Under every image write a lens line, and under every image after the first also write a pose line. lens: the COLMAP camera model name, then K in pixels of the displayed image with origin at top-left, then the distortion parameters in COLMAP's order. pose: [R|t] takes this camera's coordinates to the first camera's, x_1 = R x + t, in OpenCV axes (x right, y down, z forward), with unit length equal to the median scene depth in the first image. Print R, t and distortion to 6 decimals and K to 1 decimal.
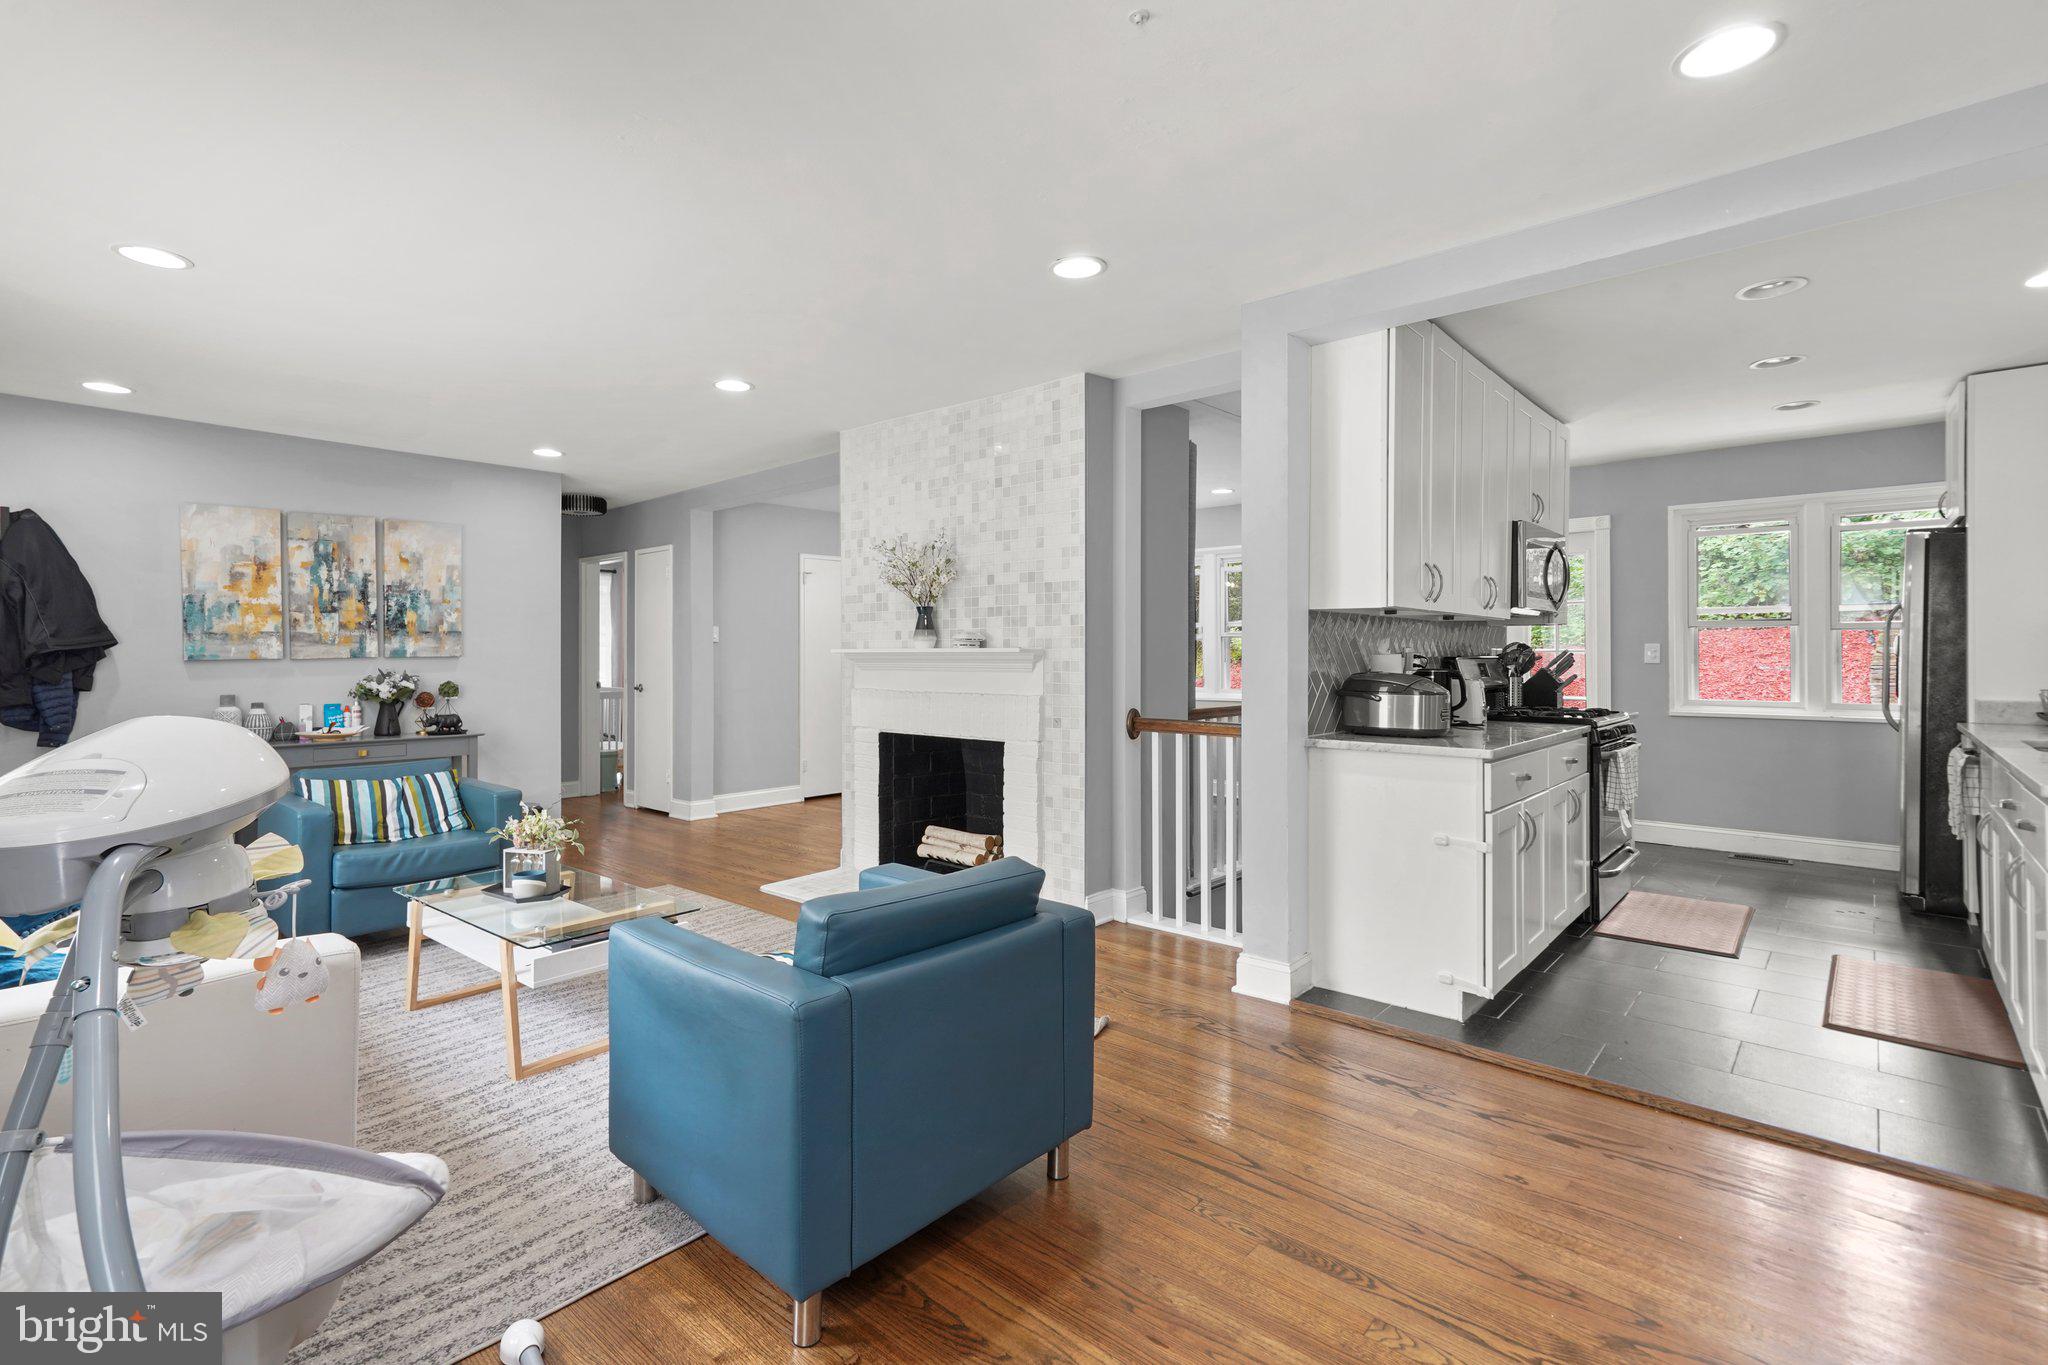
lens RADIAL K [[941.6, 0, 1026.9], [0, 941.6, 665.8], [0, 0, 1]] dist [0.001426, 0.000109]
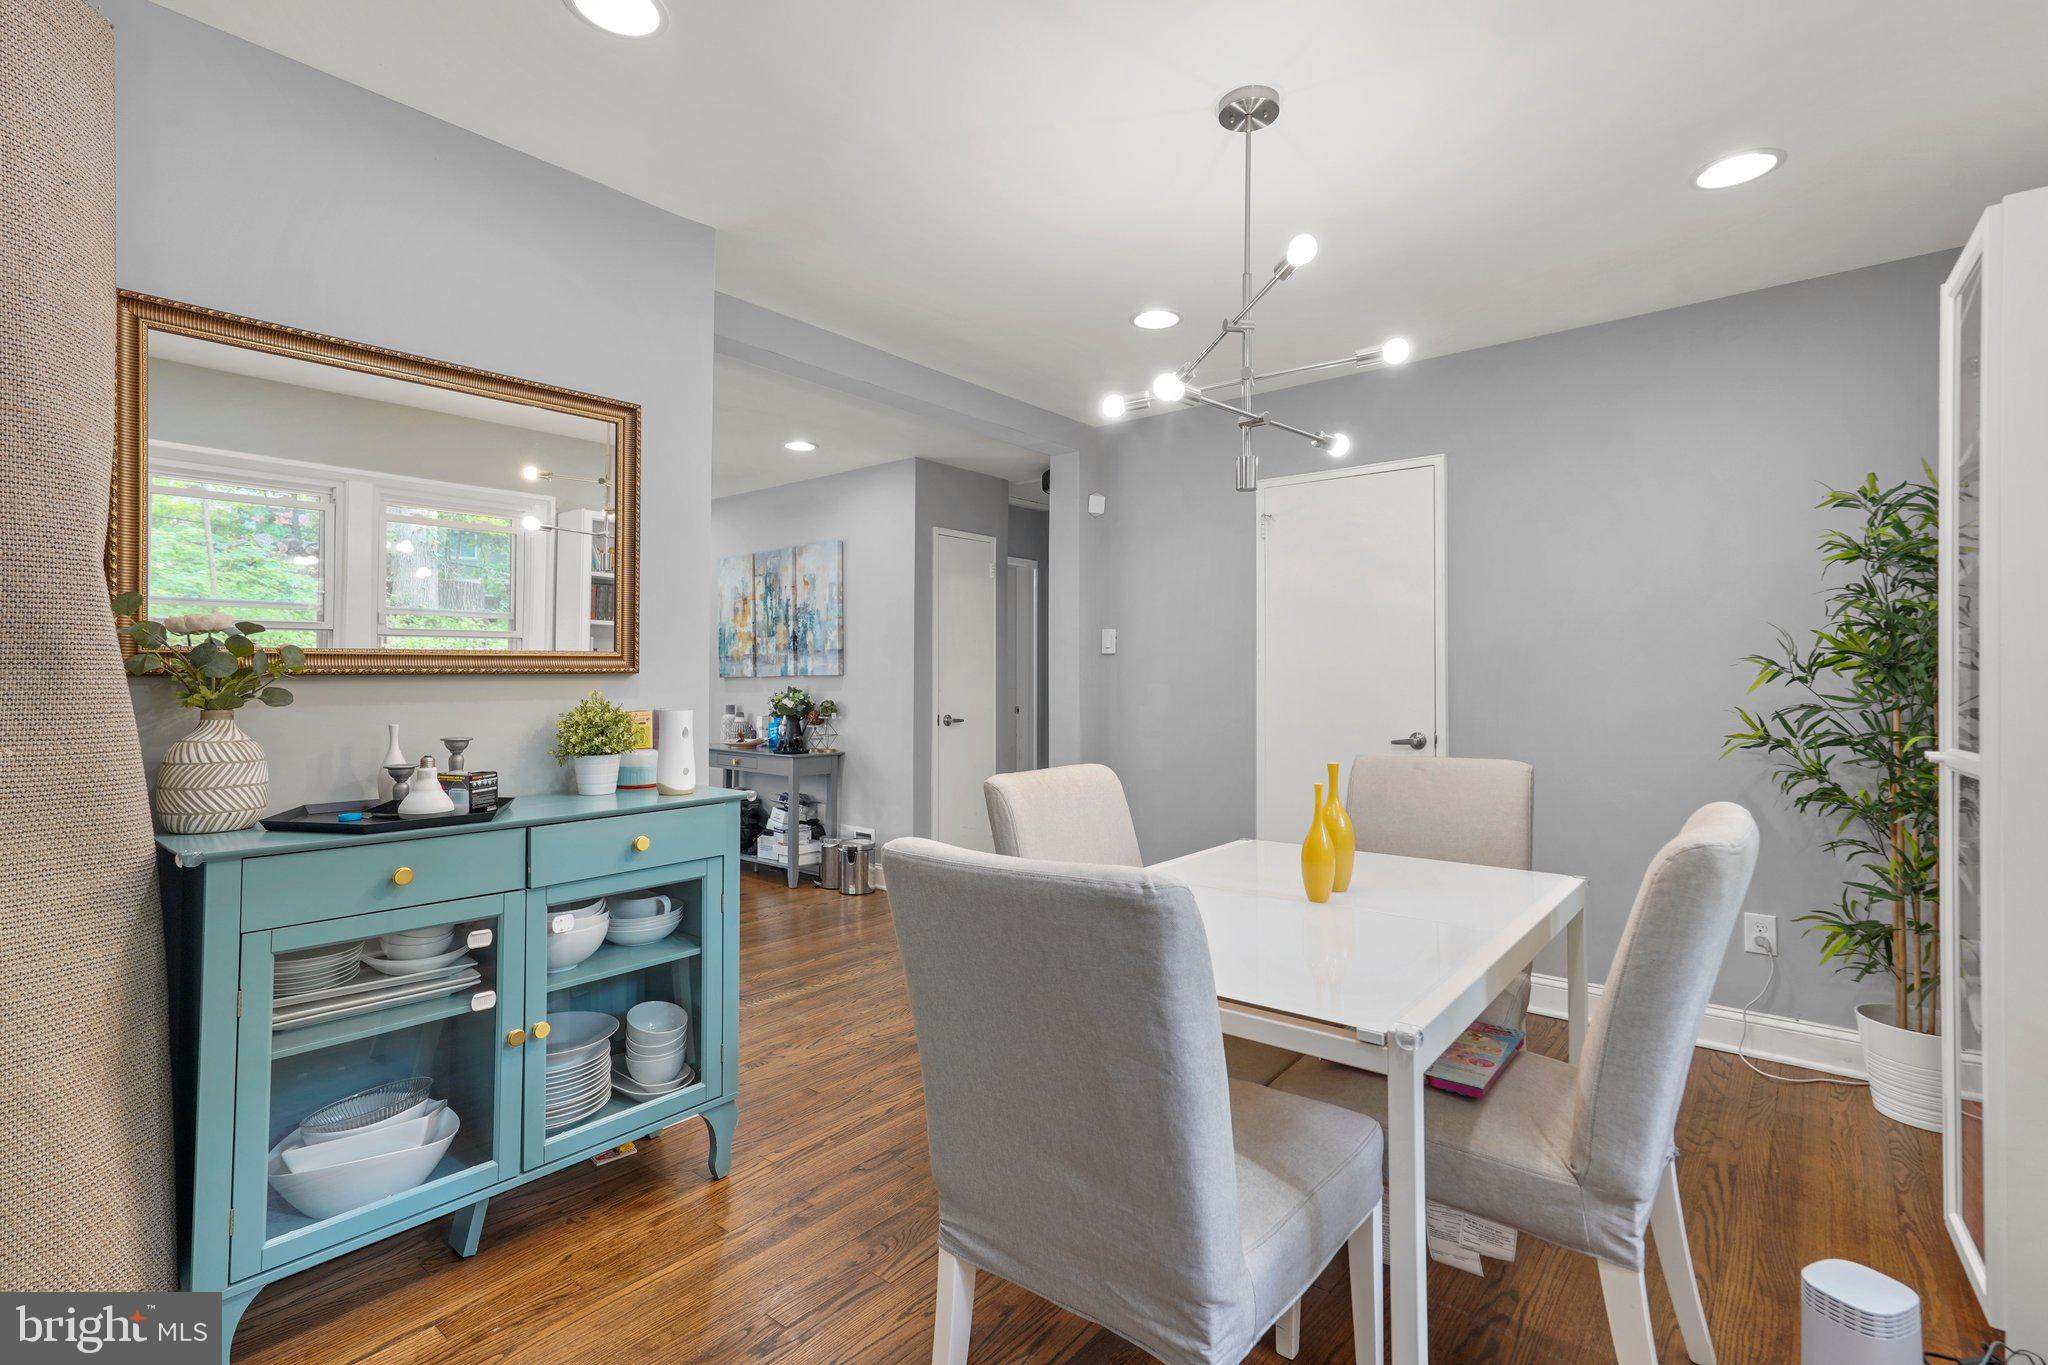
lens RADIAL K [[941.6, 0, 1028.3], [0, 941.6, 677.1], [0, 0, 1]] dist [0.001426, 0.000109]
pose [[0.050765, -0.004552, -0.998700, 0.405148], [-0.019383, 0.999797, -0.005542, -0.006873], [0.998523, 0.019639, 0.050667, 1.236953]]
